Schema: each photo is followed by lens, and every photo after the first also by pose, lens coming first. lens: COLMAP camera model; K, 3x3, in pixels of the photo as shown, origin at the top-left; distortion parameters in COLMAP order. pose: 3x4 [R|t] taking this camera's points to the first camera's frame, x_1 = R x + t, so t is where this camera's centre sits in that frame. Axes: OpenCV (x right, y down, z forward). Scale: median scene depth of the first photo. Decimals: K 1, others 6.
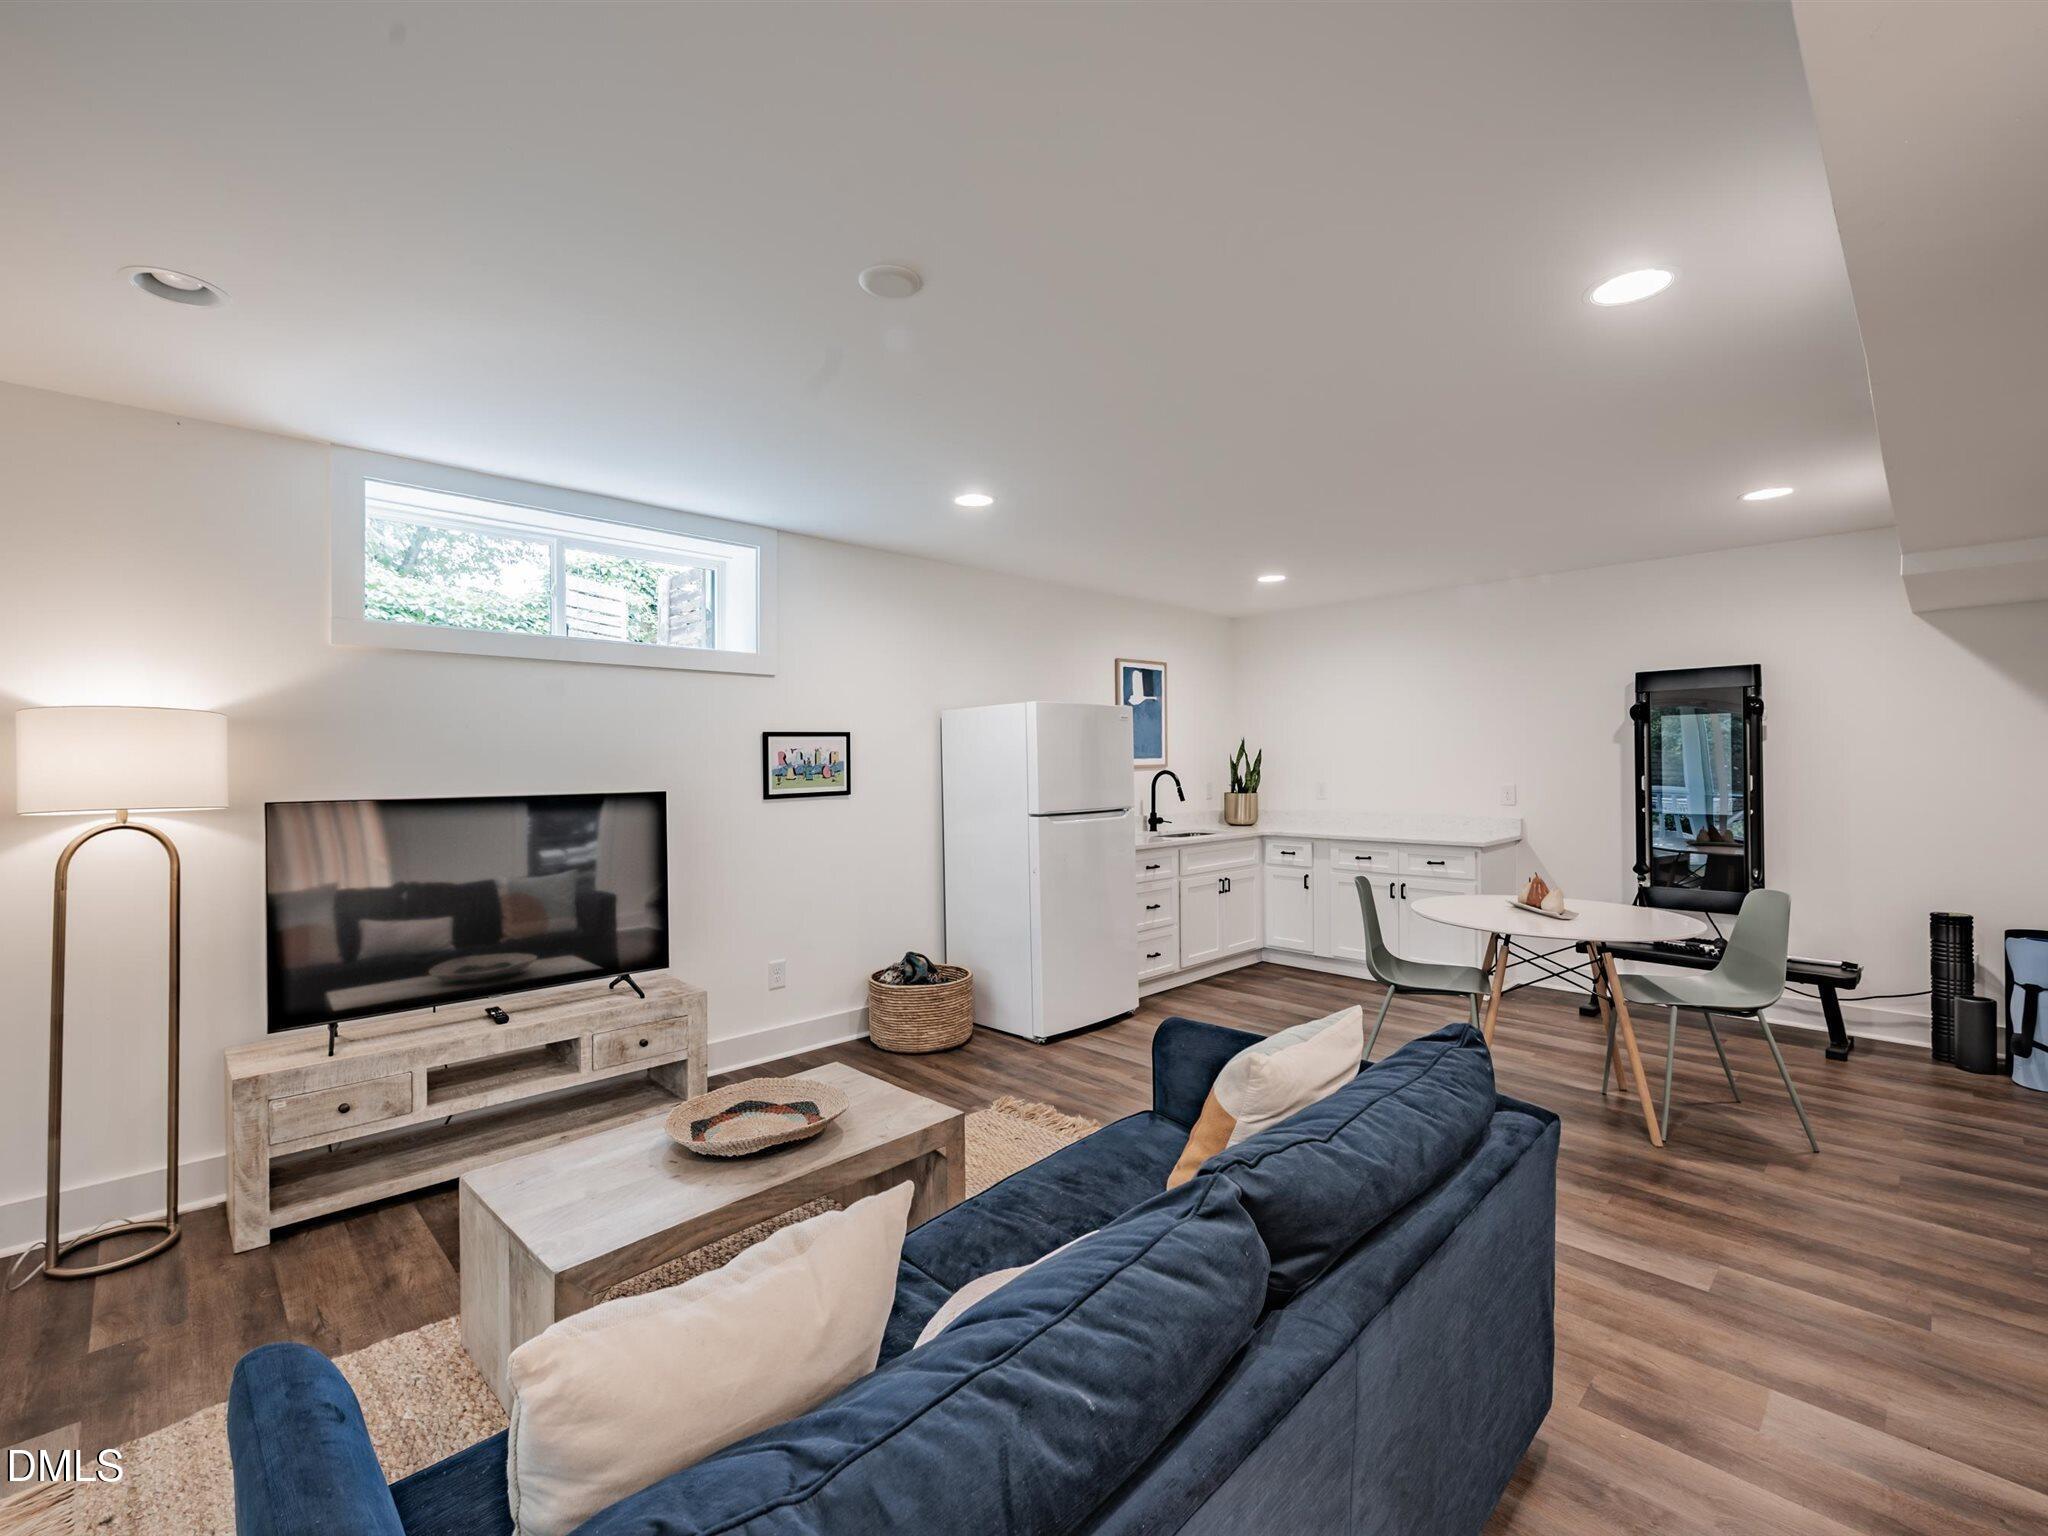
lens RADIAL K [[909.1, 0, 1012.0], [0, 909.1, 768.8], [0, 0, 1]] dist [0.001013, -0.001616]
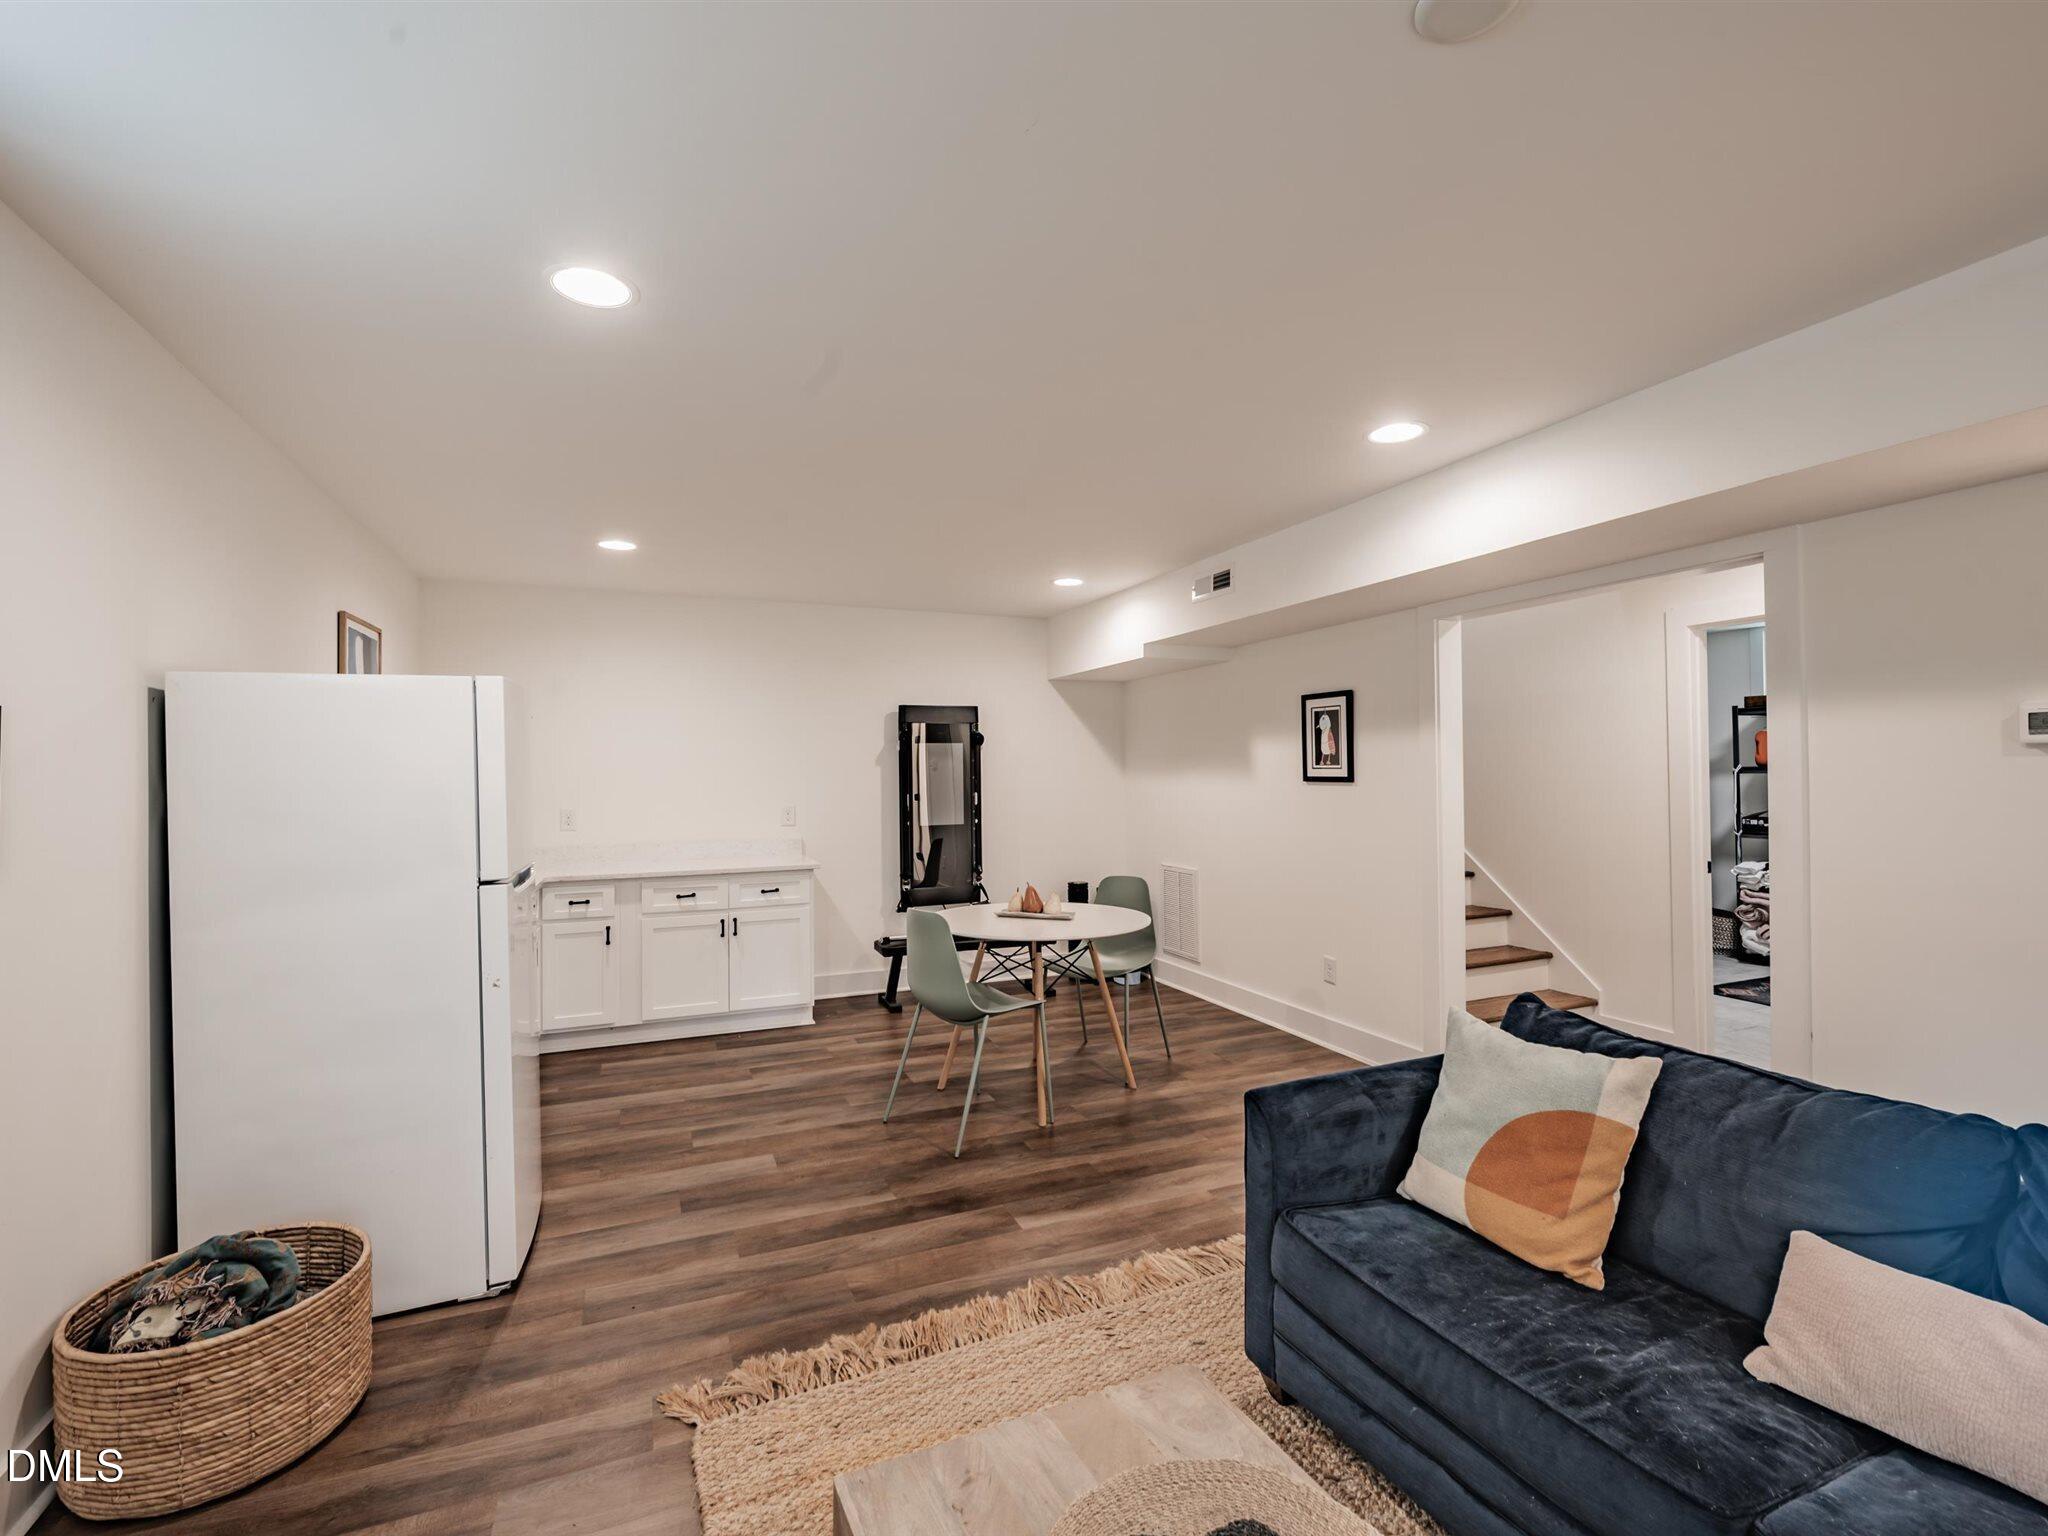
lens RADIAL K [[909.1, 0, 1021.3], [0, 909.1, 766.3], [0, 0, 1]] dist [0.001013, -0.001616]
pose [[0.356085, 0.014443, 0.934342, -0.383653], [0.010879, 0.999749, -0.019600, -0.004102], [-0.934390, 0.017144, 0.355838, 0.509353]]
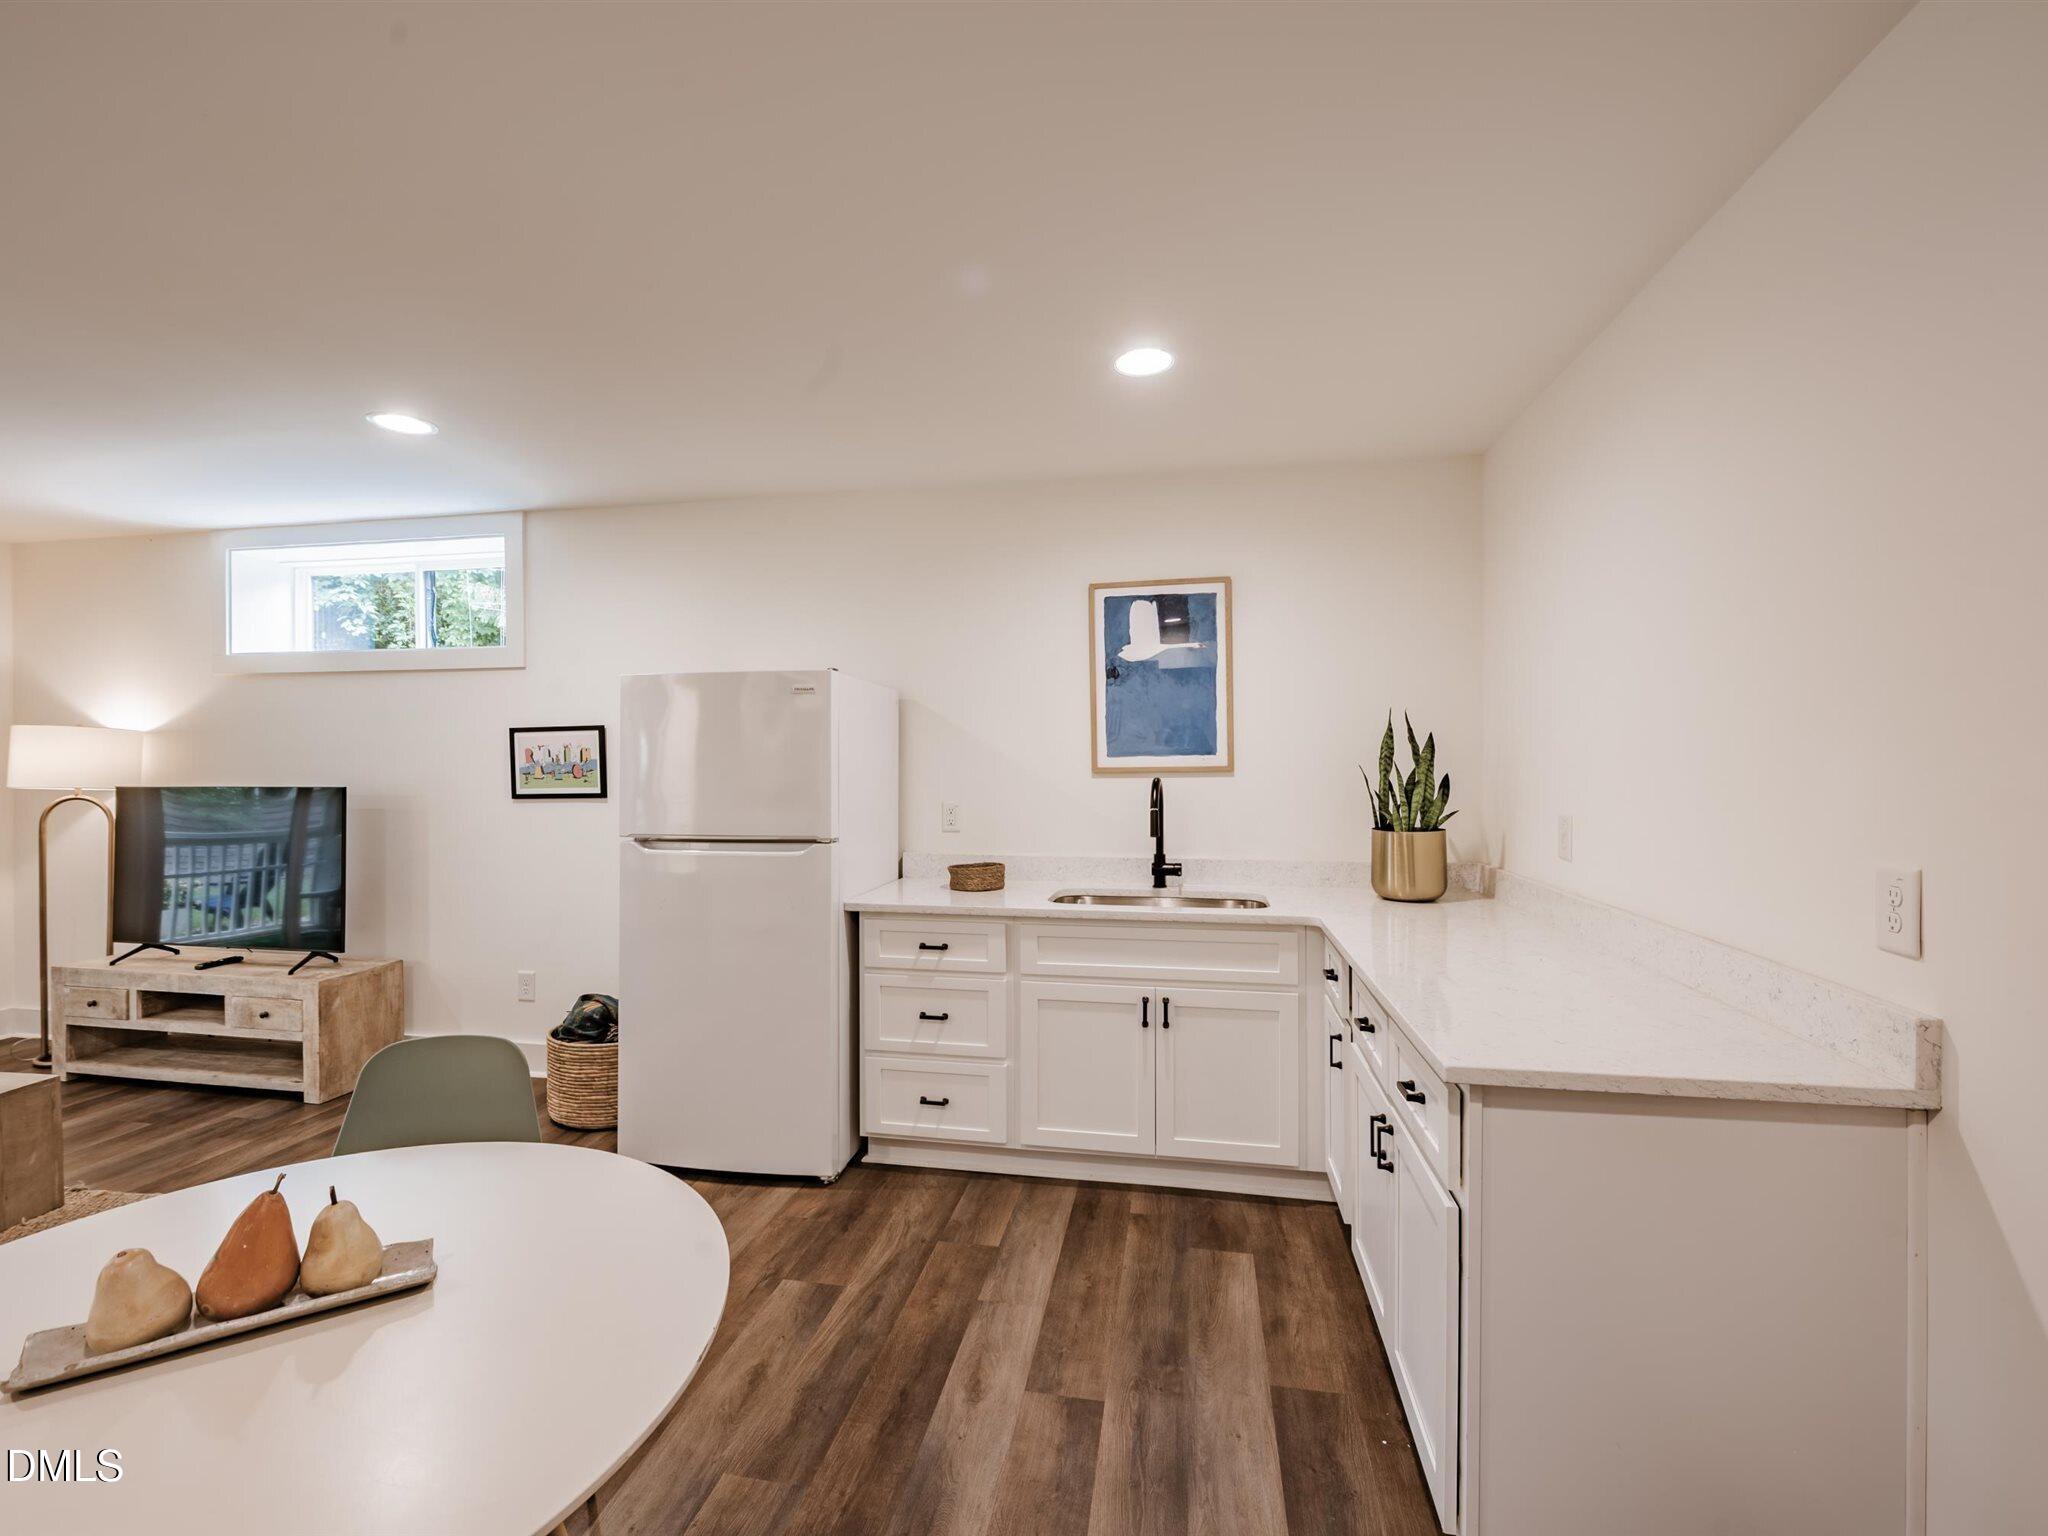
lens RADIAL K [[909.1, 0, 1025.3], [0, 909.1, 768.9], [0, 0, 1]] dist [0.001013, -0.001616]
pose [[0.571724, 0.010257, -0.820382, 0.776483], [-0.009371, 0.999938, 0.005971, -0.008179], [0.820393, 0.004274, 0.571785, 0.858790]]
